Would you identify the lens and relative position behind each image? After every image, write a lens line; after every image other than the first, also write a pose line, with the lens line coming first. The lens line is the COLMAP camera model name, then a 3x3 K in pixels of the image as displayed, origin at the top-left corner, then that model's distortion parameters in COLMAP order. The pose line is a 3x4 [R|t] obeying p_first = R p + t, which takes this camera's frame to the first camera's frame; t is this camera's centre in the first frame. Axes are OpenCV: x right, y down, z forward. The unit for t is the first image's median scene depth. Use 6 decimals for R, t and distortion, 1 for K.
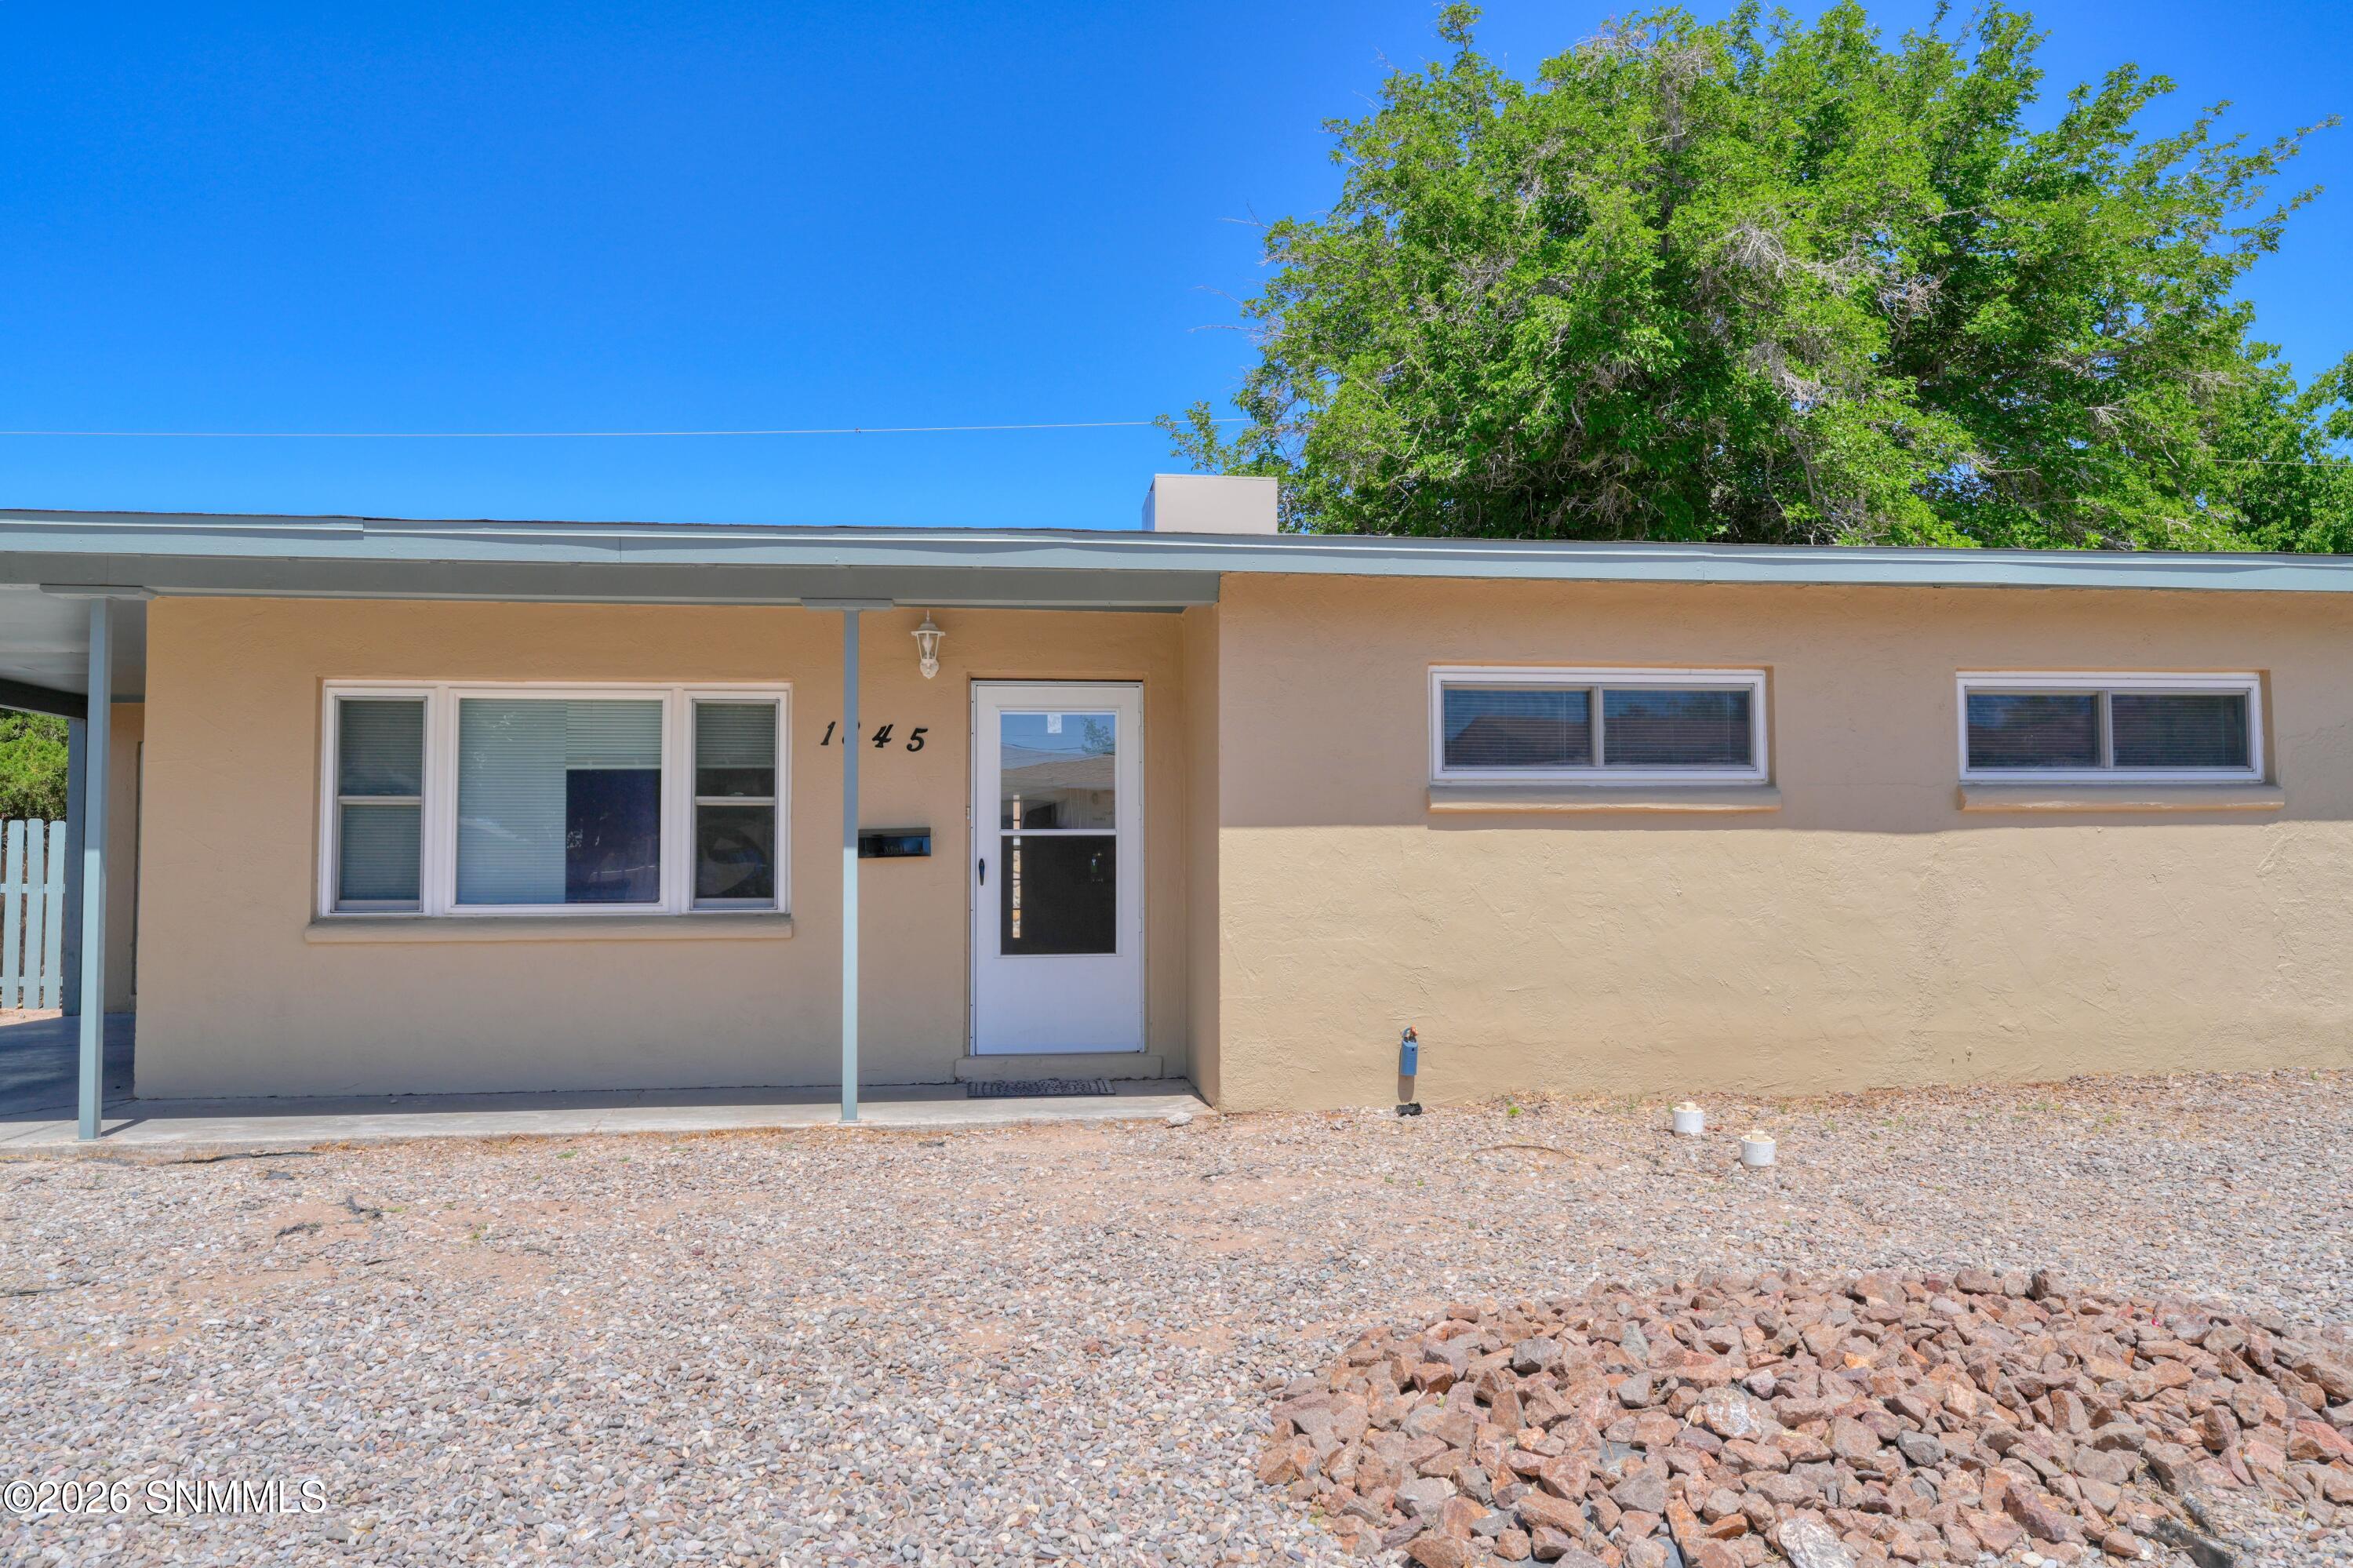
lens RADIAL K [[1649.0, 0, 1176.5], [0, 1649.0, 784.0], [0, 0, 1]] dist [0.000682, 0.003576]
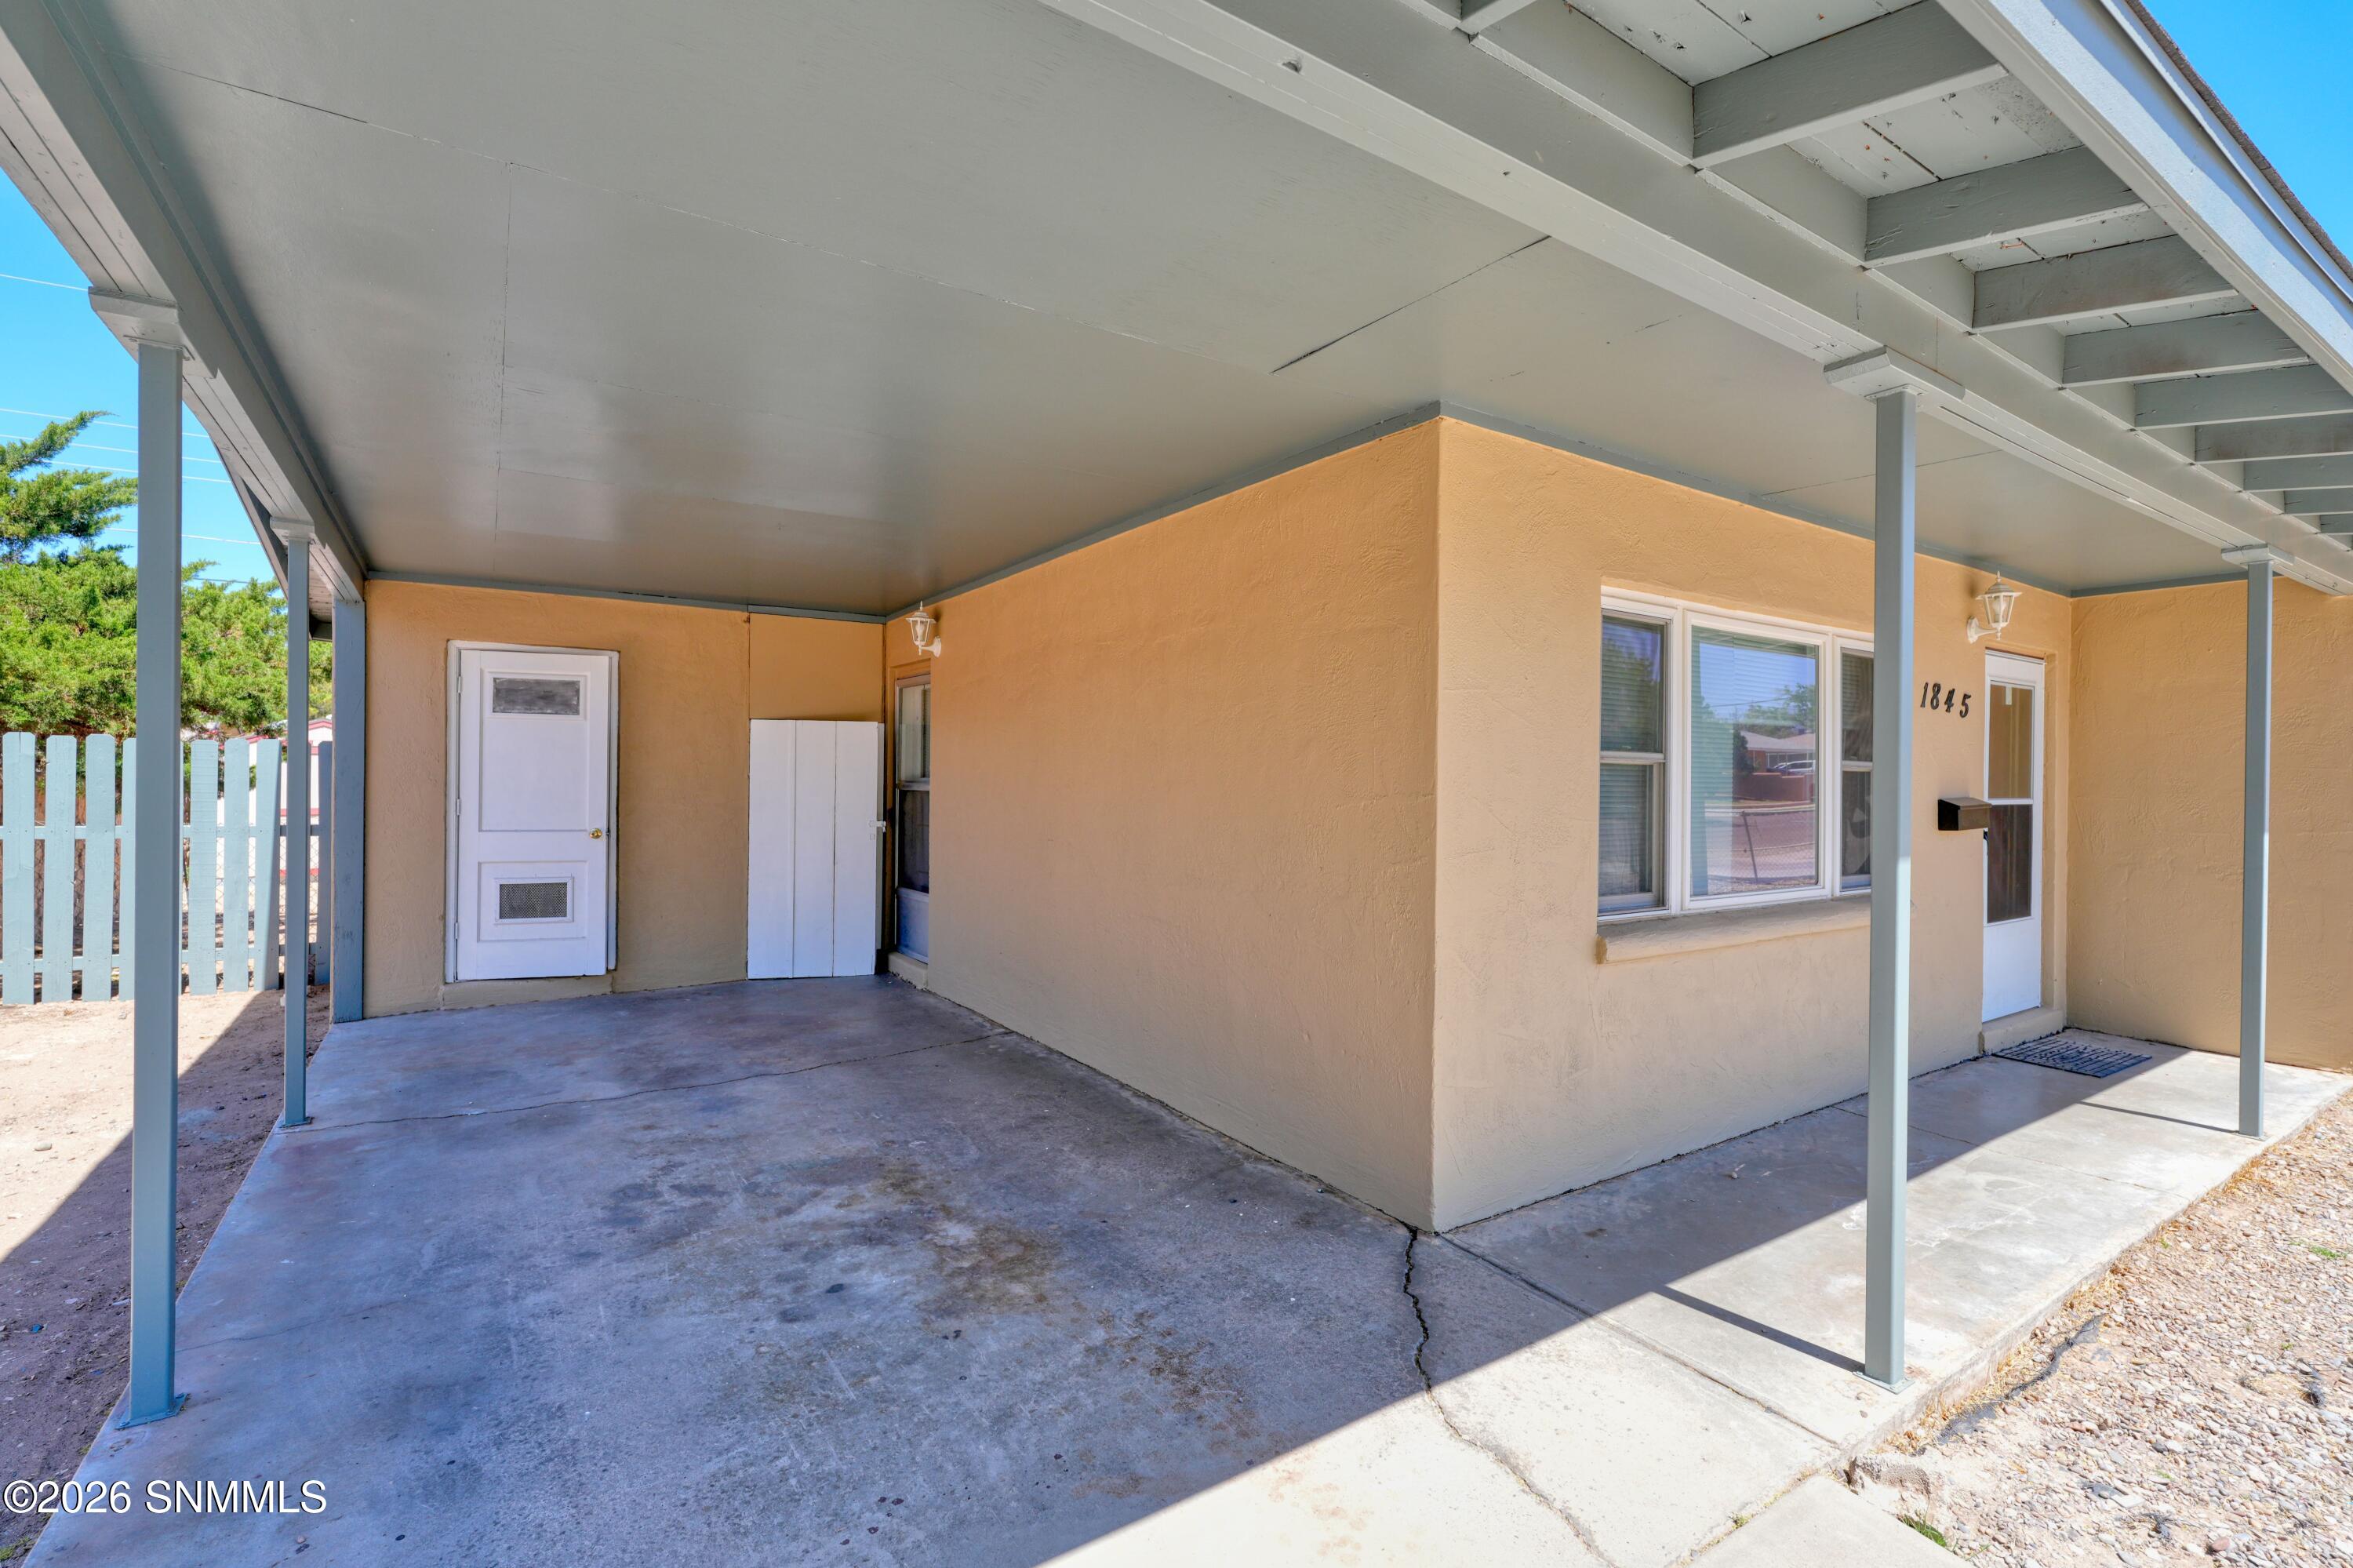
lens RADIAL K [[1040.1, 0, 1177.4], [0, 1040.1, 786.9], [0, 0, 1]] dist [0.000871, 0.000835]
pose [[0.897736, 0.011315, 0.440389, -0.842015], [-0.035238, 0.998311, 0.046183, 0.008576], [-0.439123, -0.056979, 0.896618, 0.664416]]
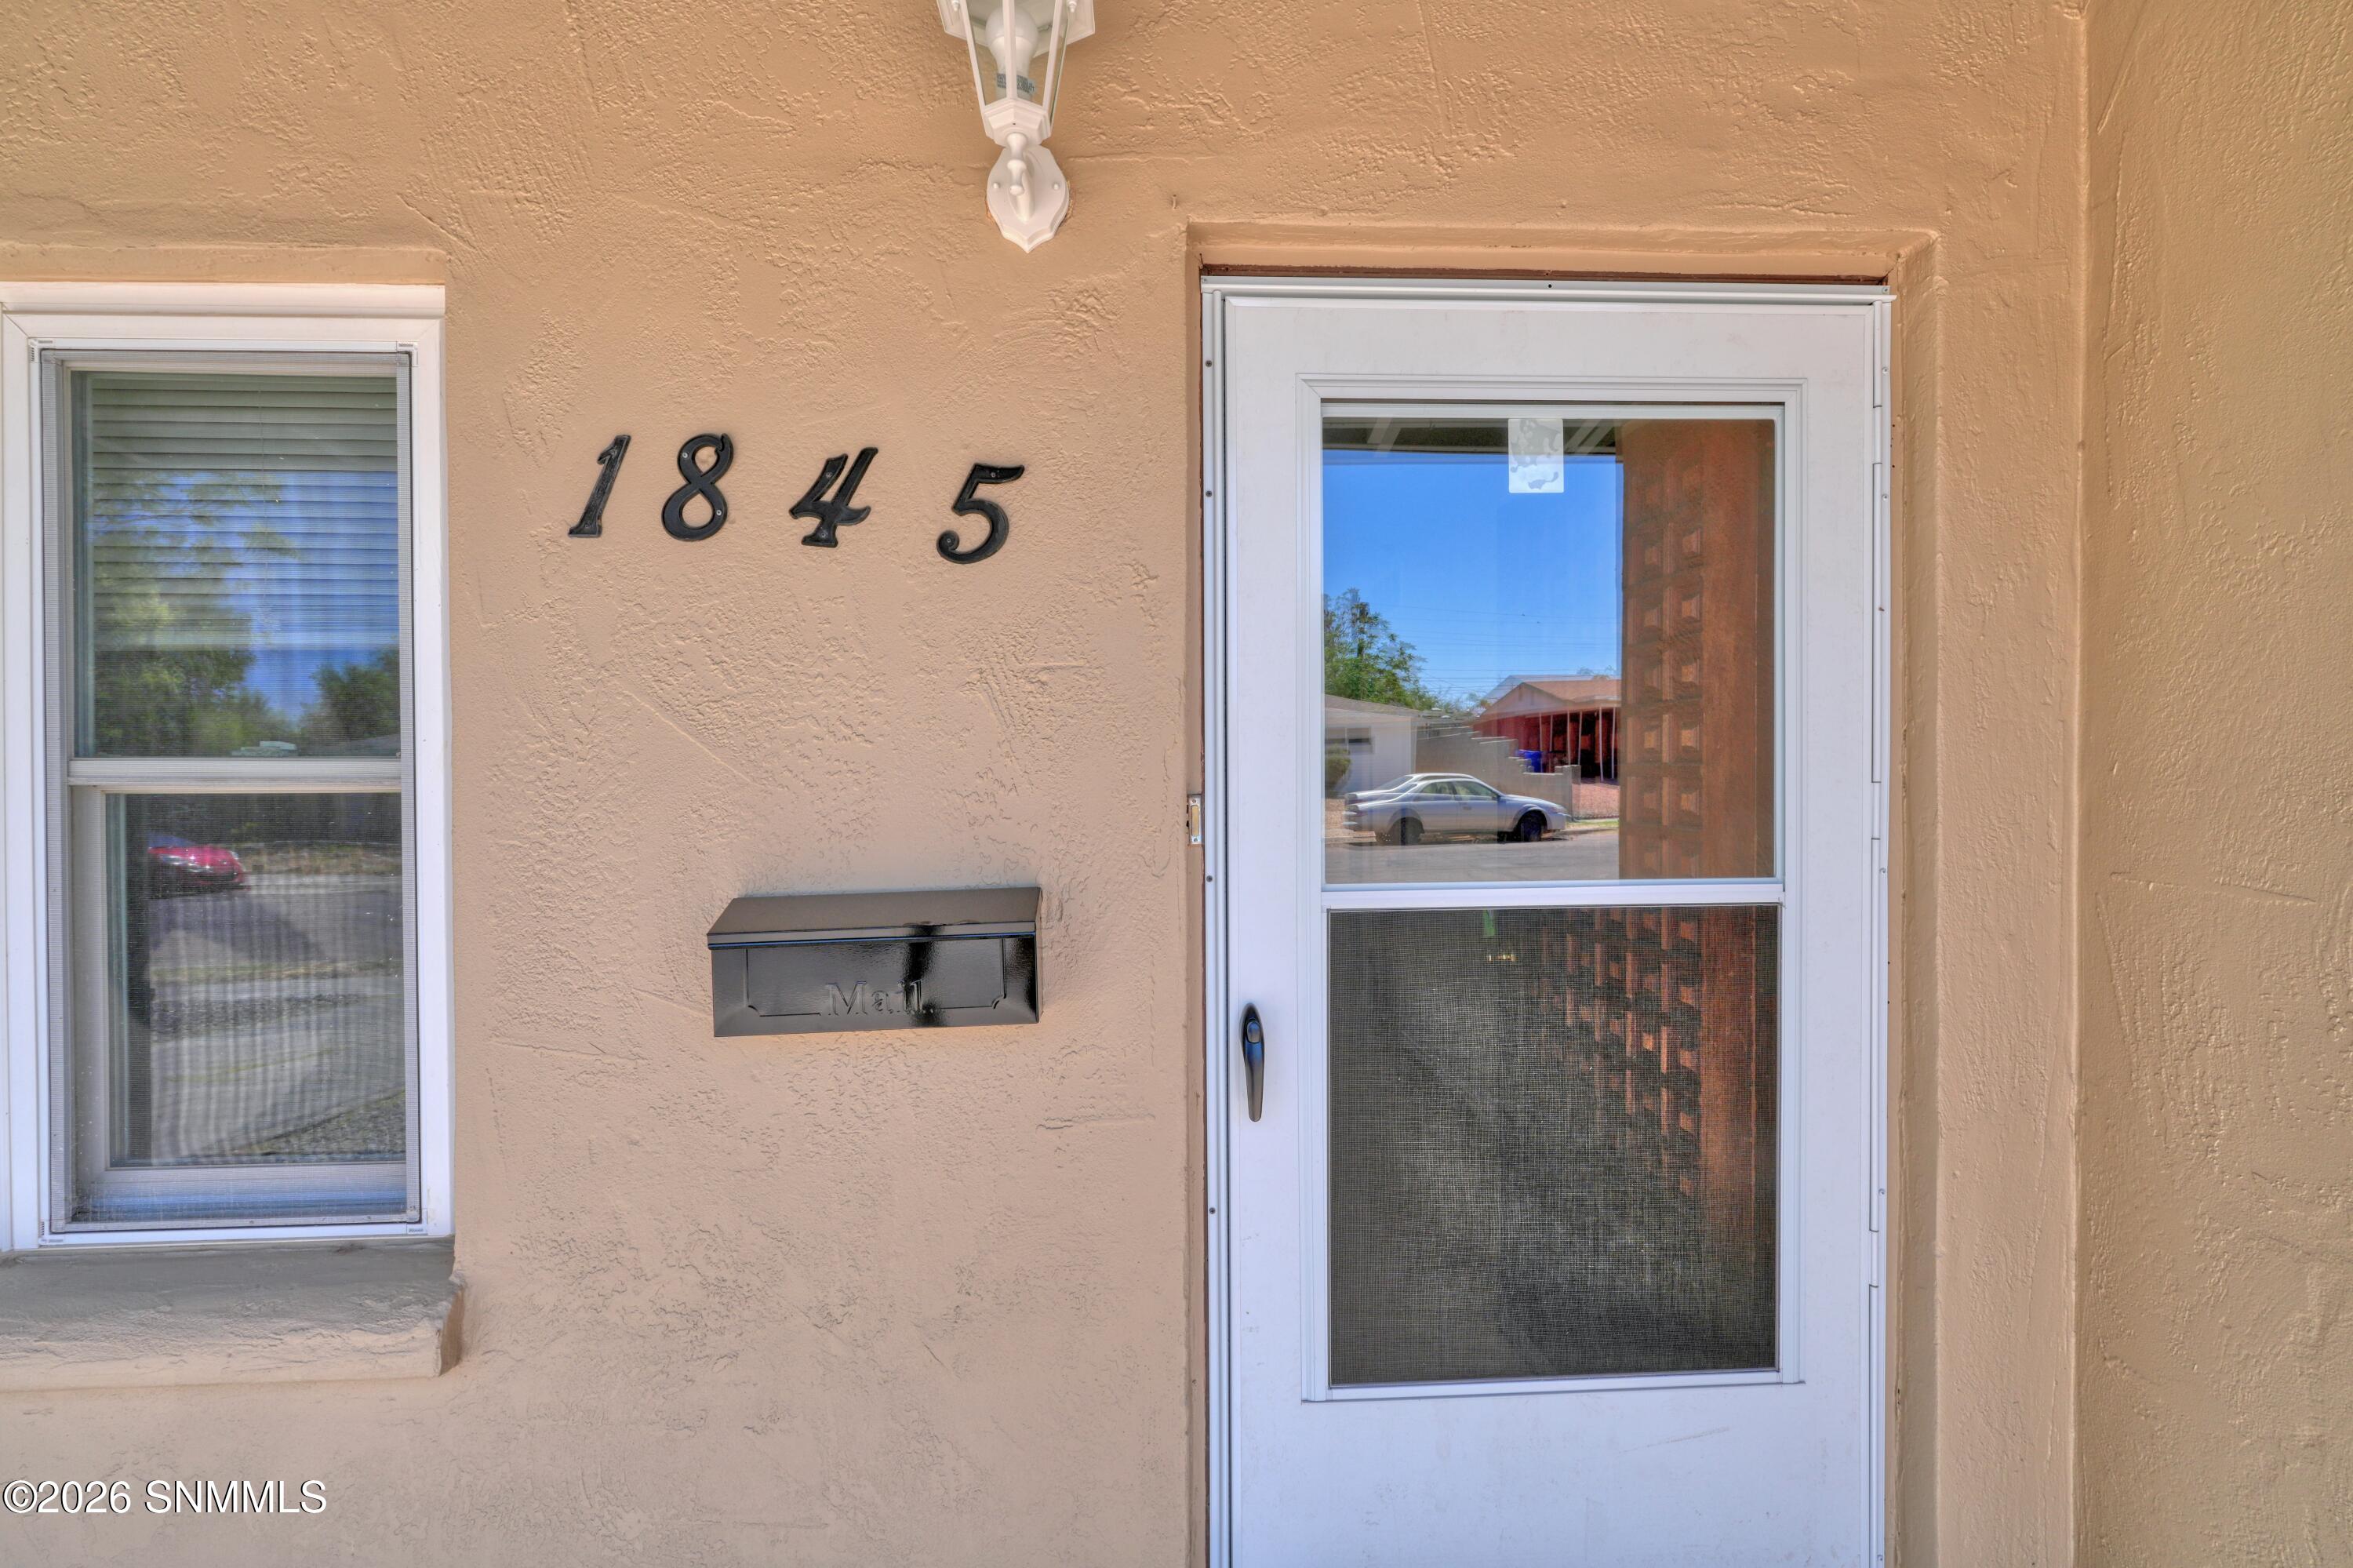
lens RADIAL K [[1046.8, 0, 1195.8], [0, 1046.8, 787.7], [0, 0, 1]] dist [0.000323, 0.000380]
pose [[0.997136, 0.001165, -0.075619, -0.116494], [0.003405, 0.998176, 0.060282, 0.003408], [0.075551, -0.060366, 0.995313, 0.860678]]
